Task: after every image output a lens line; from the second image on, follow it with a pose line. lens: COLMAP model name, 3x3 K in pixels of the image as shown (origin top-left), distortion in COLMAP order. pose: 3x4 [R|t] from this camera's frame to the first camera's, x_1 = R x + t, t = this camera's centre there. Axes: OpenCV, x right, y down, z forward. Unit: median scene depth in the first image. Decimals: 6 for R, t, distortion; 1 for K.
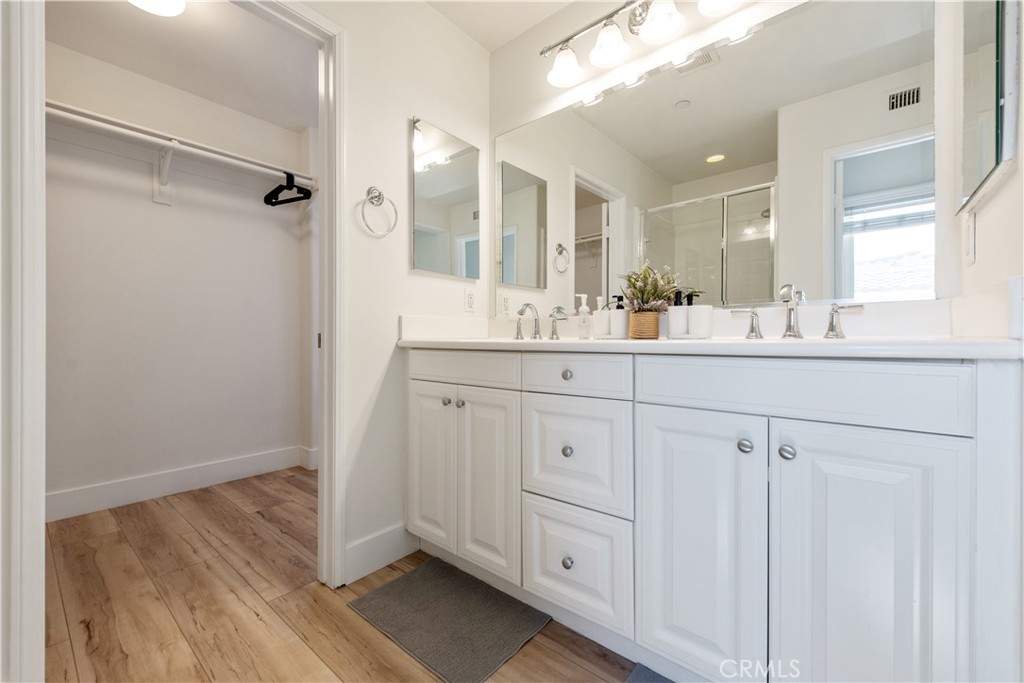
lens RADIAL K [[419.0, 0, 492.5], [0, 419.0, 339.8], [0, 0, 1]] dist [0.006509, -0.002963]
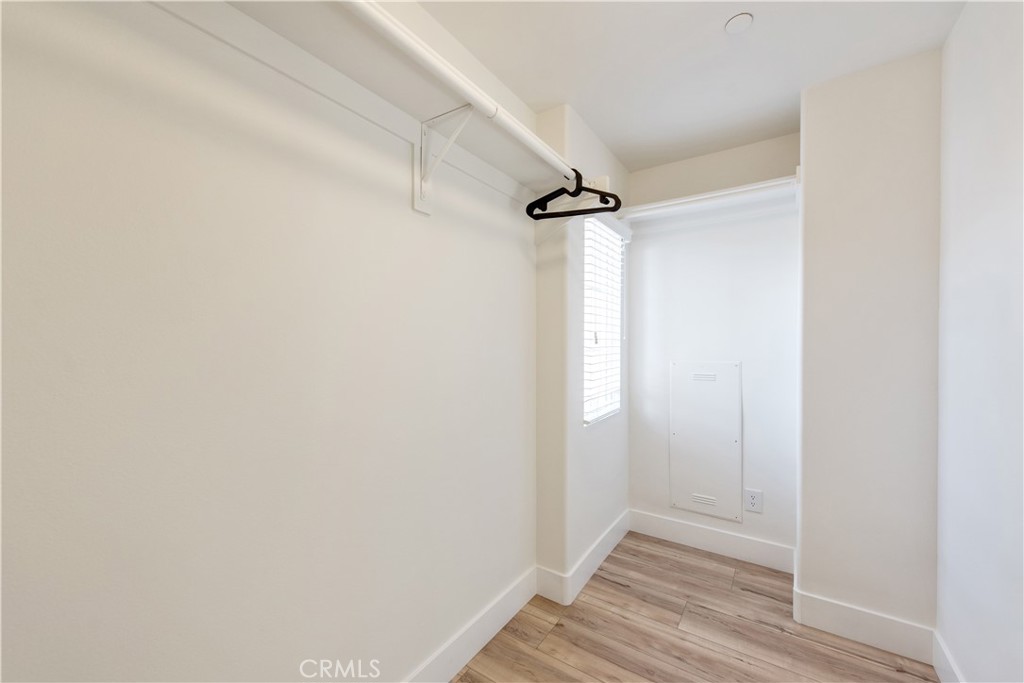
lens RADIAL K [[403.9, 0, 502.4], [0, 403.9, 345.2], [0, 0, 1]] dist [0.004281, 0.000020]
pose [[0.995972, -0.002896, 0.089620, -0.474364], [0.003722, 0.999952, -0.009046, -0.086203], [-0.089589, 0.009343, 0.995935, 0.277226]]
